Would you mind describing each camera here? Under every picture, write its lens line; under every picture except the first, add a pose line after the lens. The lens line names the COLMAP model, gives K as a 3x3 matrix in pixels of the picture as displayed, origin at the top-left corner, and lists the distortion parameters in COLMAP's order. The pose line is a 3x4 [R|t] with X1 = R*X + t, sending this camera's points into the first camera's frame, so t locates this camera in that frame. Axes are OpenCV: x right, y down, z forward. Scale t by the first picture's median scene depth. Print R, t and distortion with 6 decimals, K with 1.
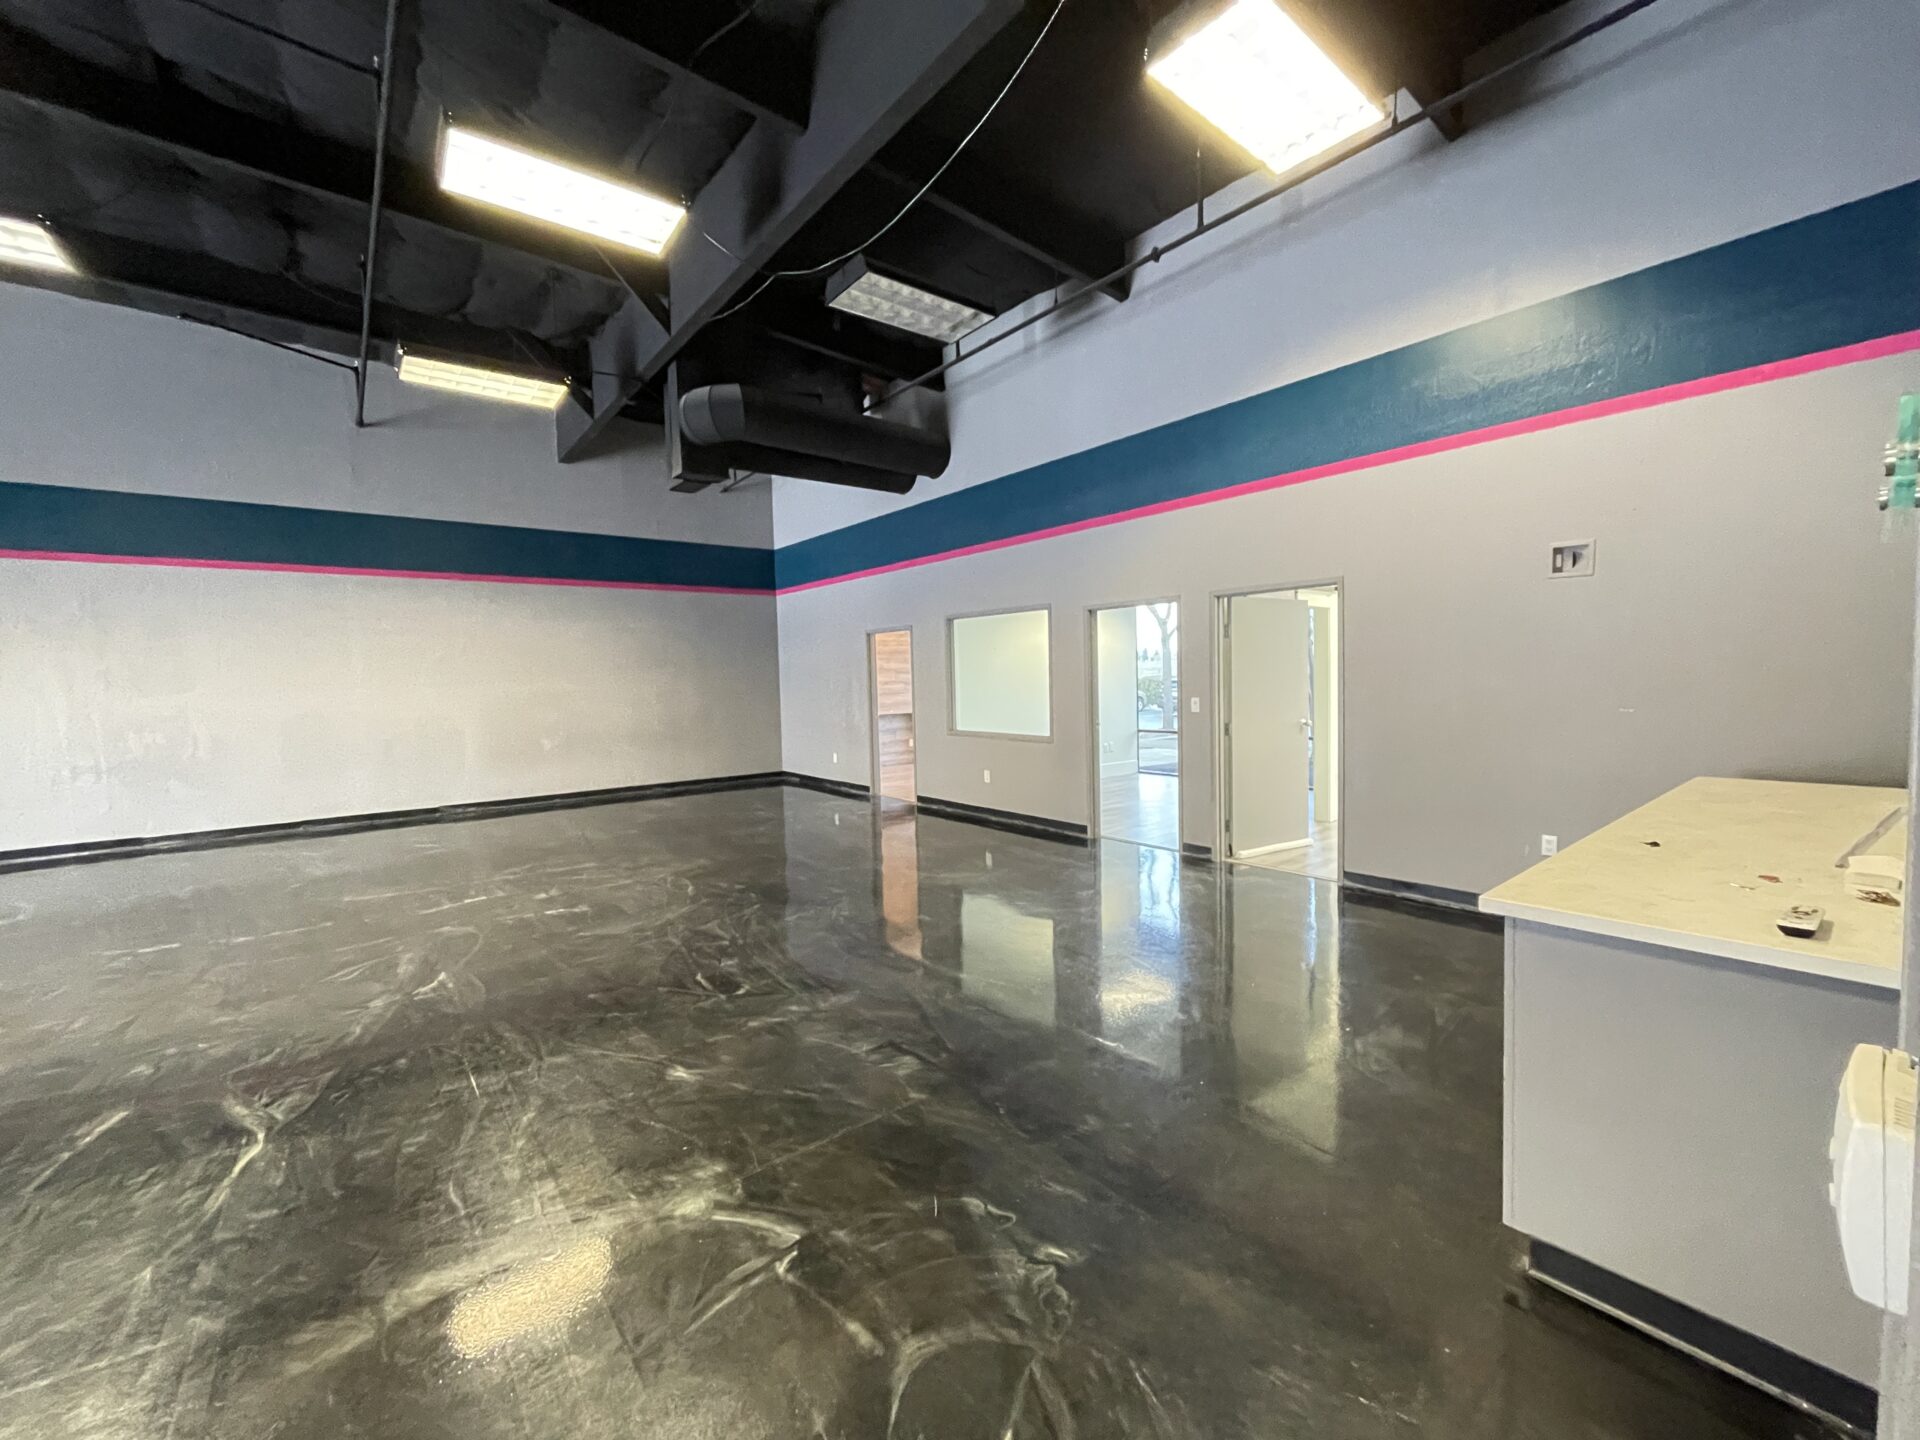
lens RADIAL K [[776.3, 0, 960.0], [0, 776.3, 720.0], [0, 0, 1]] dist [0.000332, 0.000008]
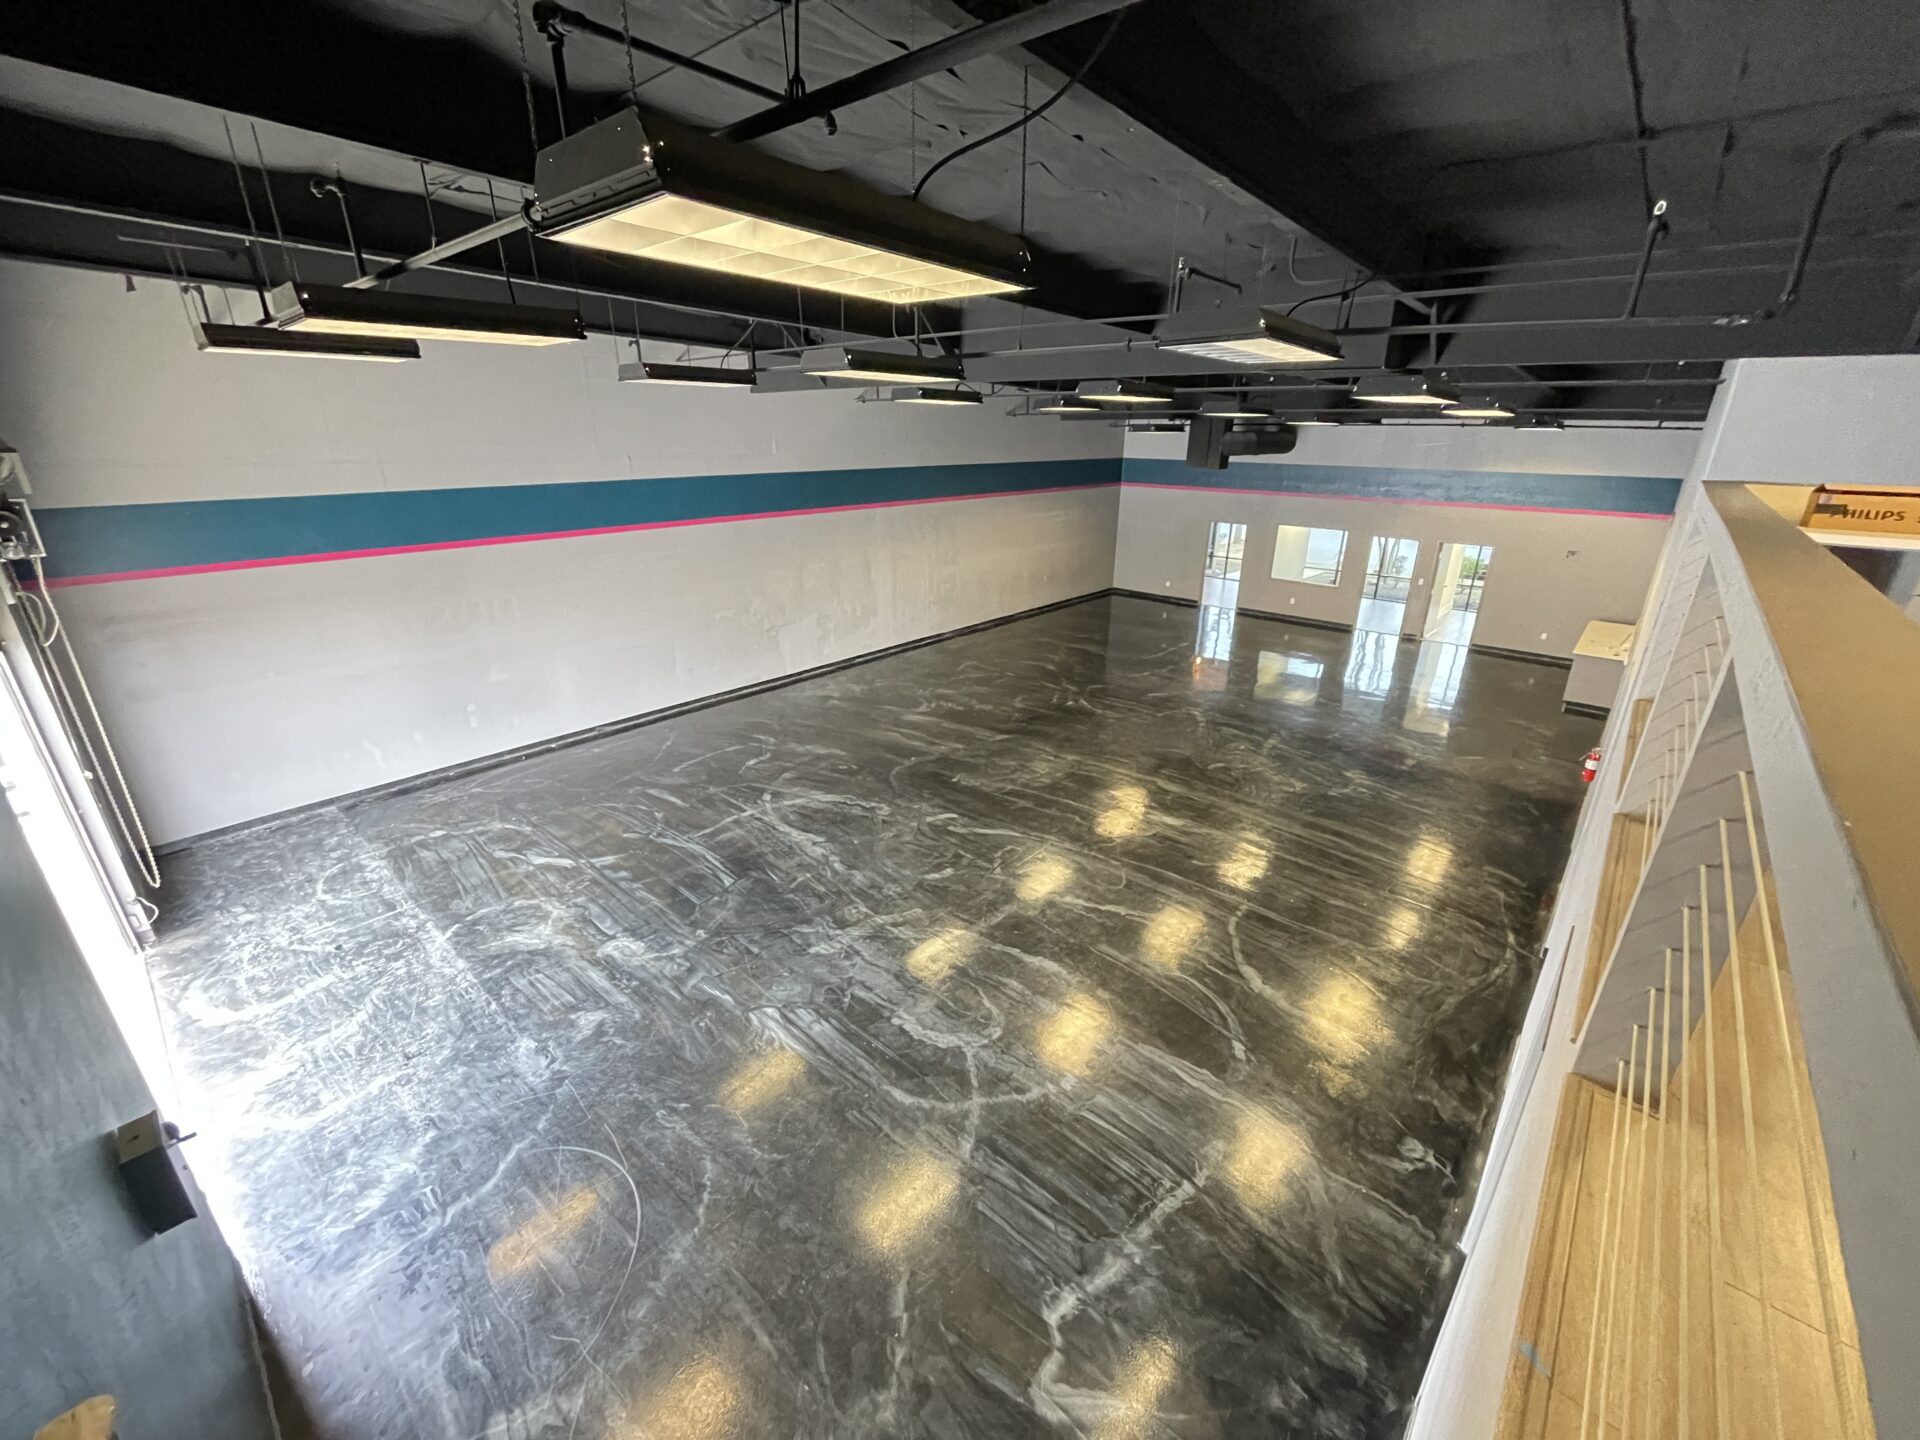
lens RADIAL K [[776.3, 0, 960.0], [0, 776.3, 720.0], [0, 0, 1]] dist [0.000332, 0.000008]
pose [[0.983459, -0.034918, 0.177731, -1.235924], [-0.020191, 0.953993, 0.299149, -0.234954], [-0.180000, -0.297790, 0.937508, -0.965648]]
